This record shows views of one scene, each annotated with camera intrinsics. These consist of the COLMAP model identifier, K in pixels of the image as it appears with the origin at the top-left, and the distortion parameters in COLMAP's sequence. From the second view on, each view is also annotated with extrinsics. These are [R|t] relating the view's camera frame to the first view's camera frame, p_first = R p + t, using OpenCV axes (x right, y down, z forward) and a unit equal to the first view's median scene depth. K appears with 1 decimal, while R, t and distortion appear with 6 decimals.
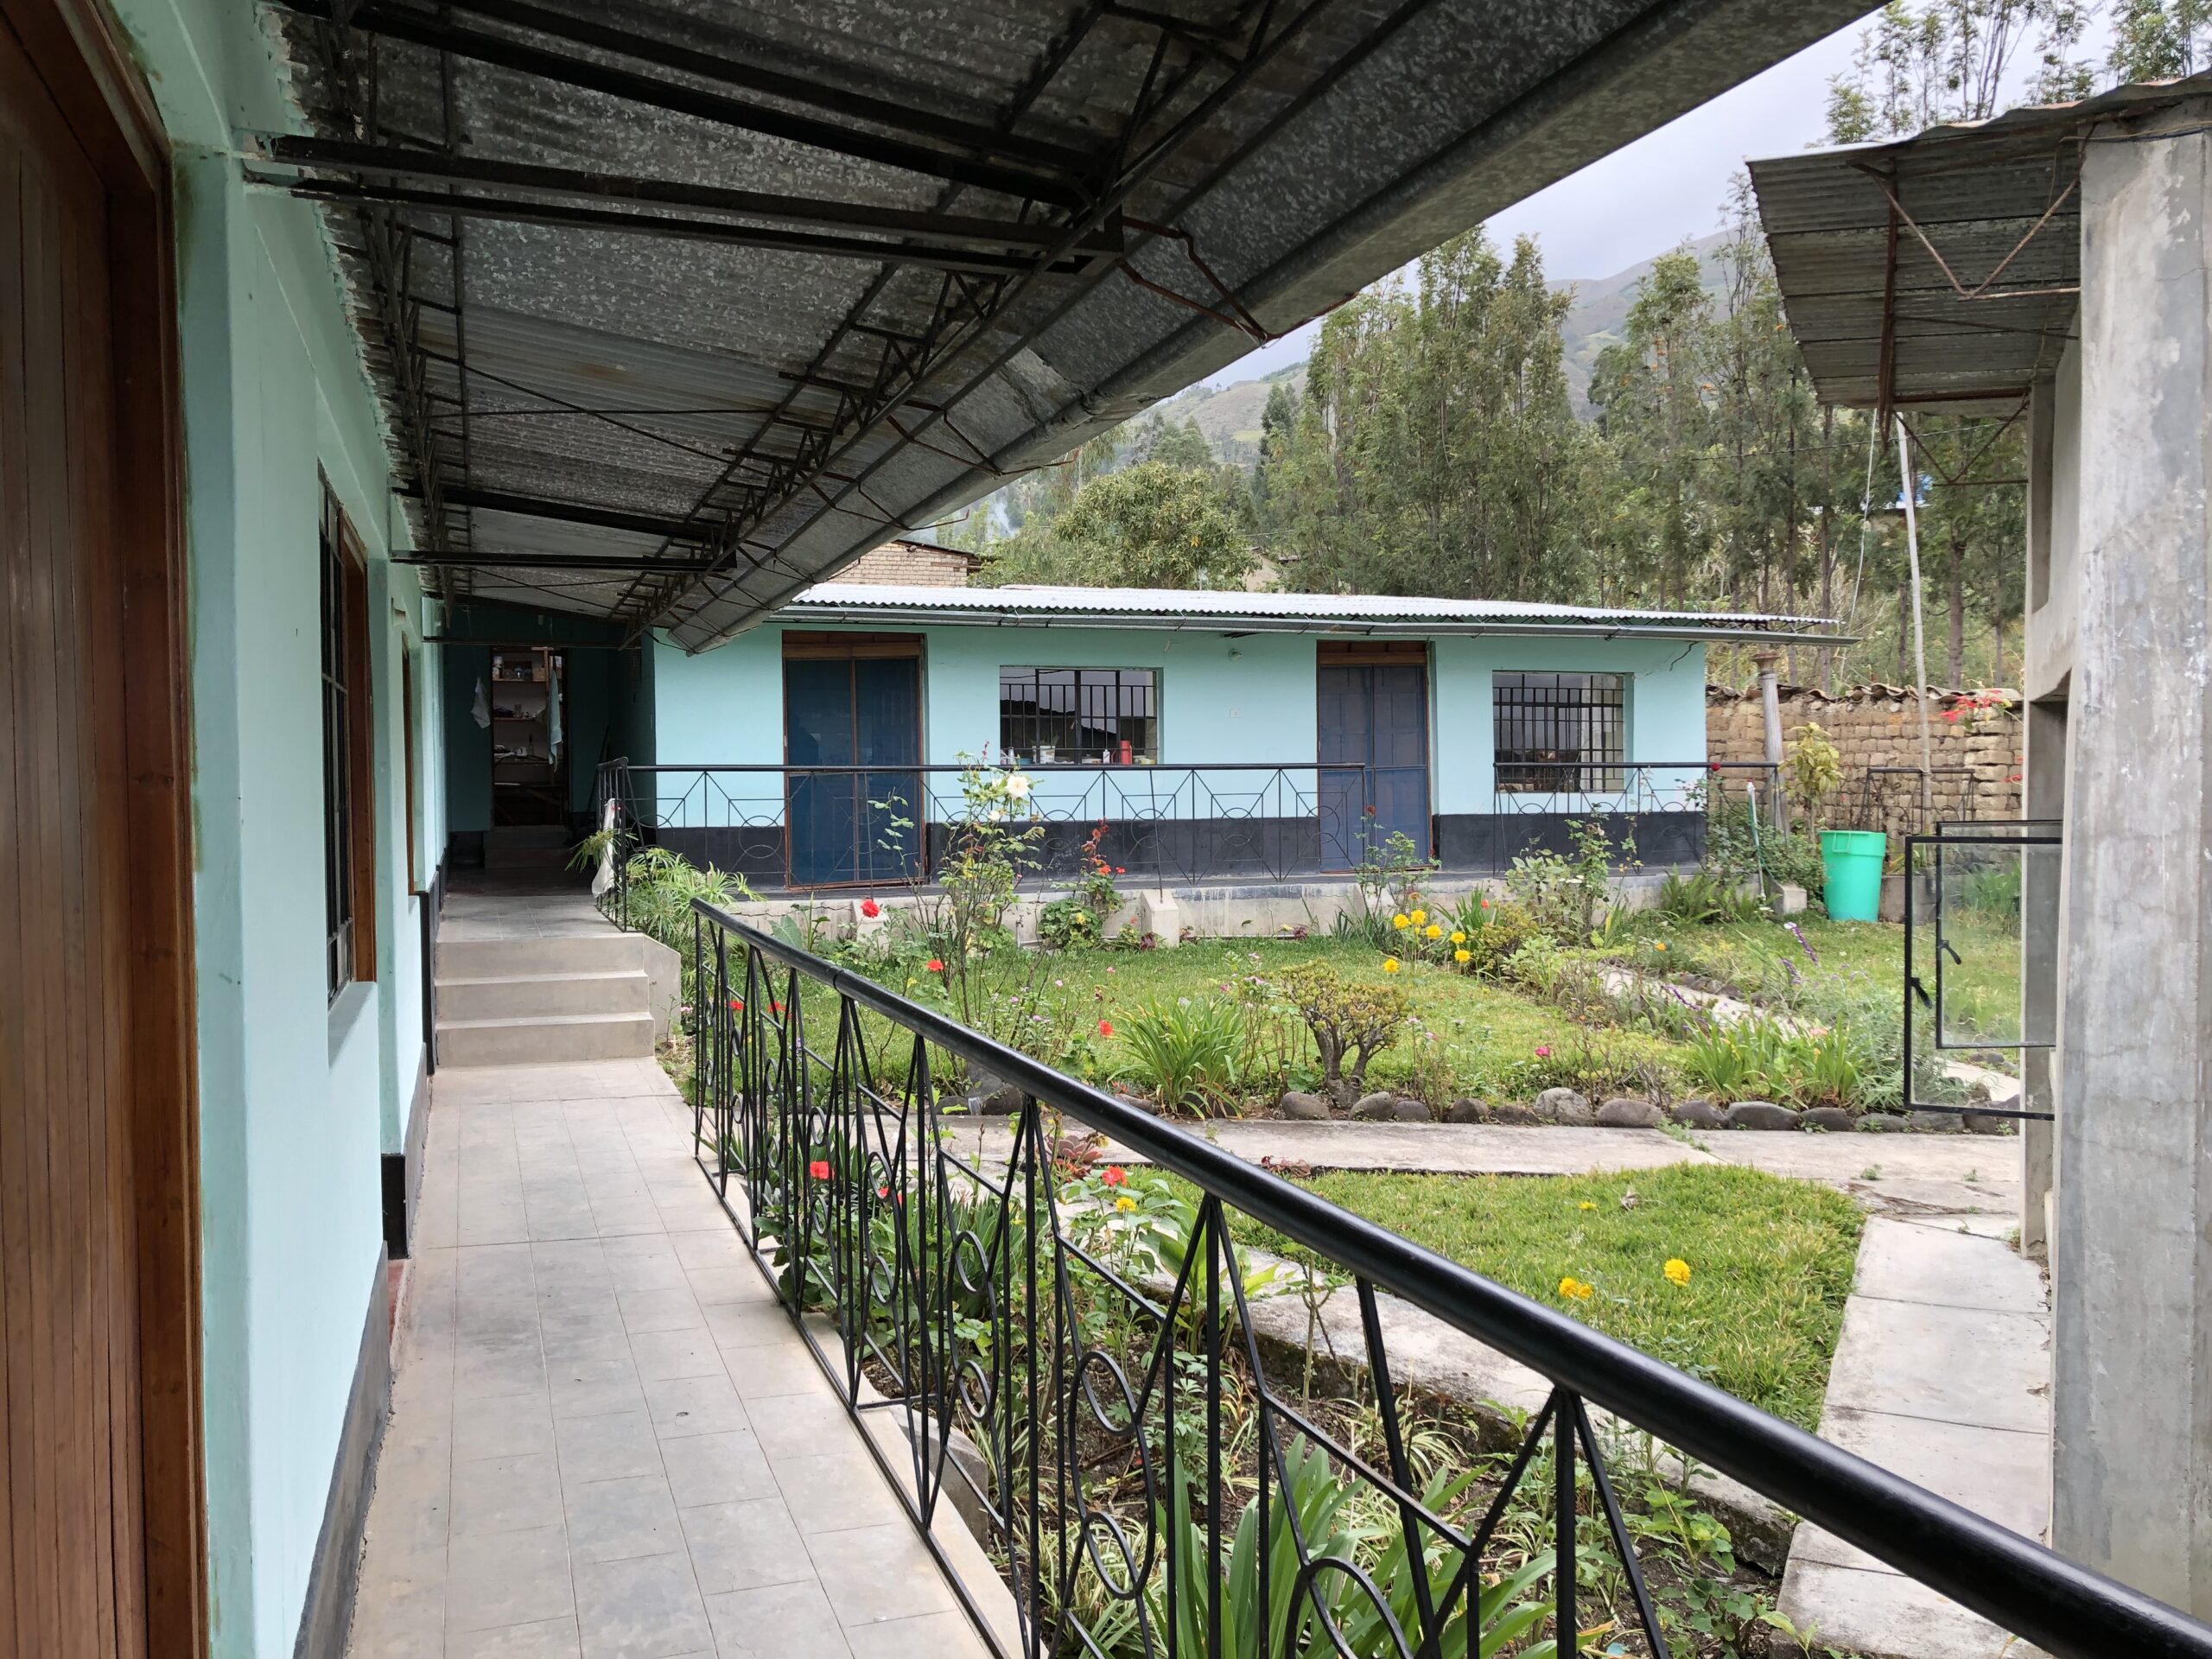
lens RADIAL K [[1775.0, 0, 1109.7], [0, 1775.0, 839.5], [0, 0, 1]] dist [0.007498, -0.012348]
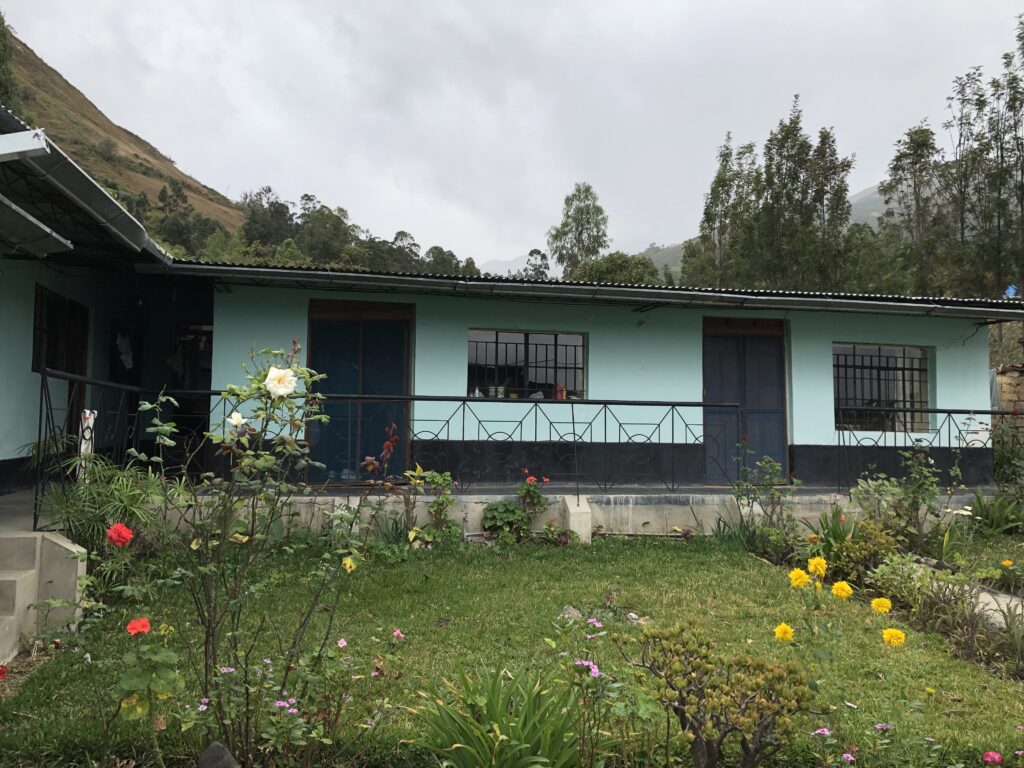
lens RADIAL K [[821.7, 0, 508.0], [0, 821.7, 376.0], [0, 0, 1]] dist [0.007498, -0.012348]
pose [[0.992182, 0.016658, -0.123682, 0.047108], [-0.028281, 0.995281, -0.092819, -0.001673], [0.121553, 0.095591, 0.987971, 0.363483]]
